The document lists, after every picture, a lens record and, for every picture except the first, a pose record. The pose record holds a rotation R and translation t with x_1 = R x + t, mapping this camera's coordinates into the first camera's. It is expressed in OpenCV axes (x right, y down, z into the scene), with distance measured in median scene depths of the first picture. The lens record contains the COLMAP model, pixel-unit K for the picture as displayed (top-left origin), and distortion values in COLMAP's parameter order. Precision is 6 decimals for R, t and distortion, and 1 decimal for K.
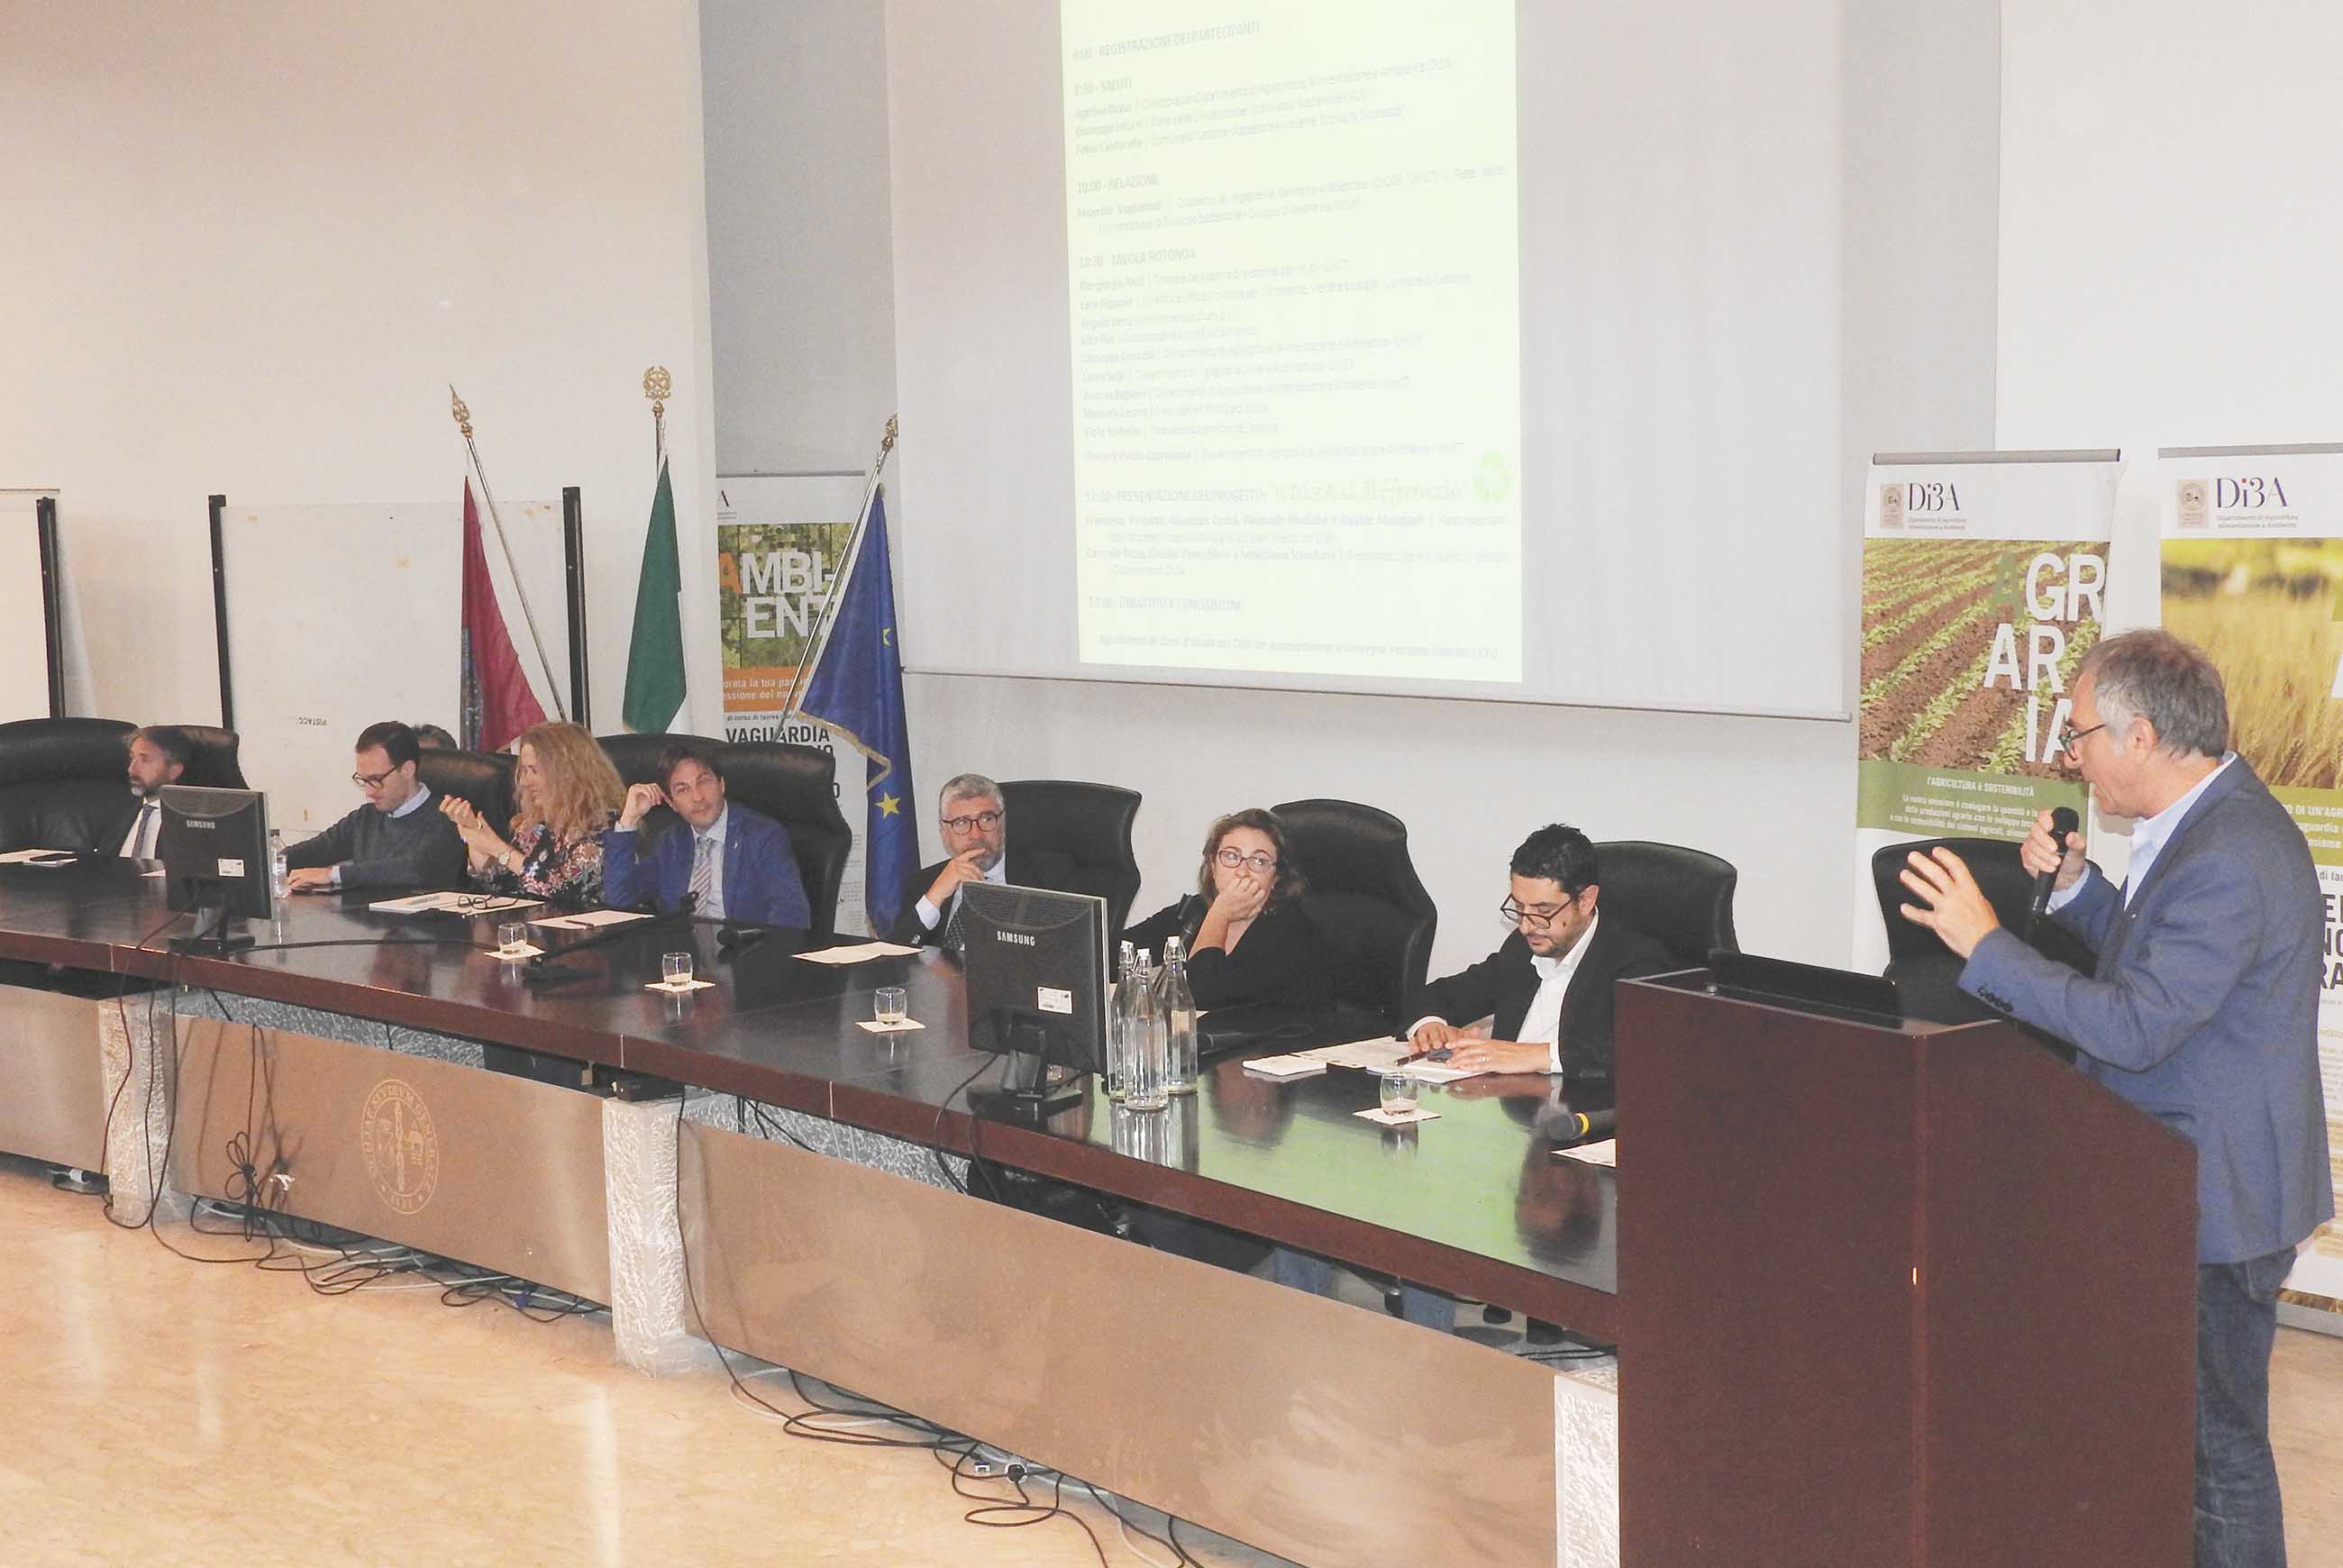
lens RADIAL K [[3105.8, 0, 1169.8], [0, 3105.8, 786.9], [0, 0, 1]] dist [-0.083722, 0.000000]
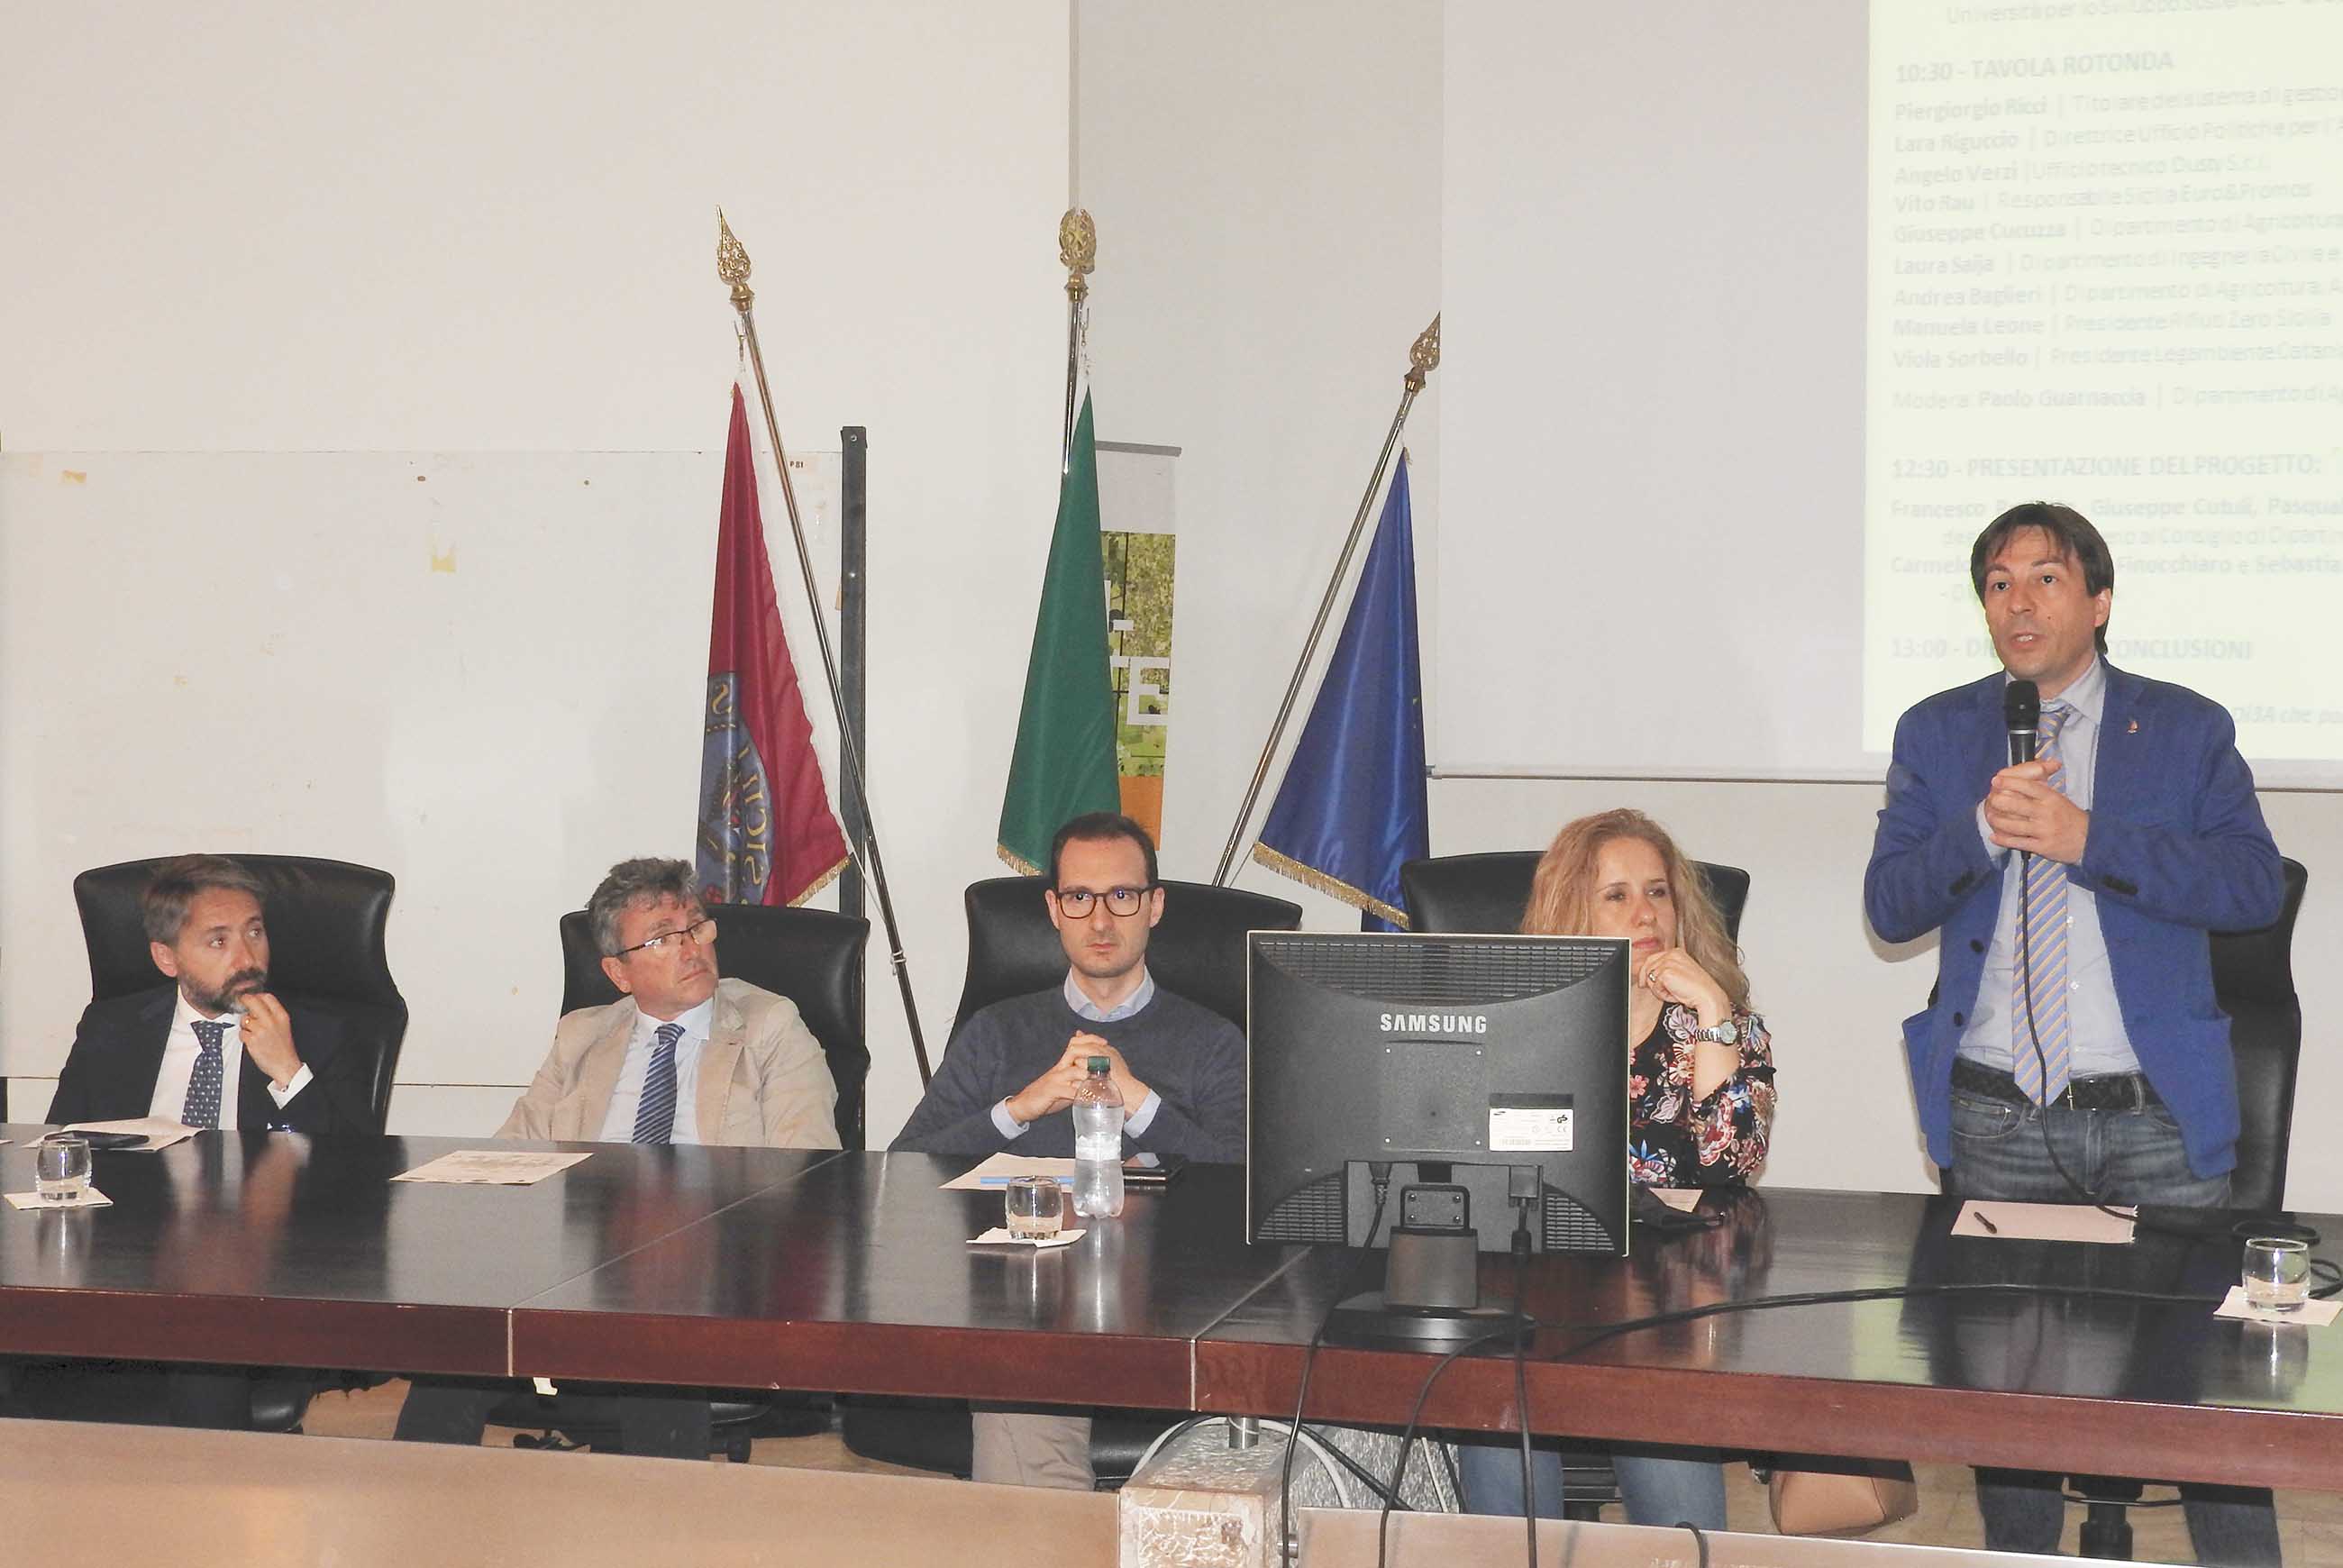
lens RADIAL K [[3522.8, 0, 1170.9], [0, 3522.8, 783.0], [0, 0, 1]] dist [-0.038248, 0.000000]
pose [[0.913692, 0.014543, 0.406148, -0.426797], [0.018533, 0.996829, -0.077386, 0.015110], [-0.405985, 0.078234, 0.910525, 0.457539]]
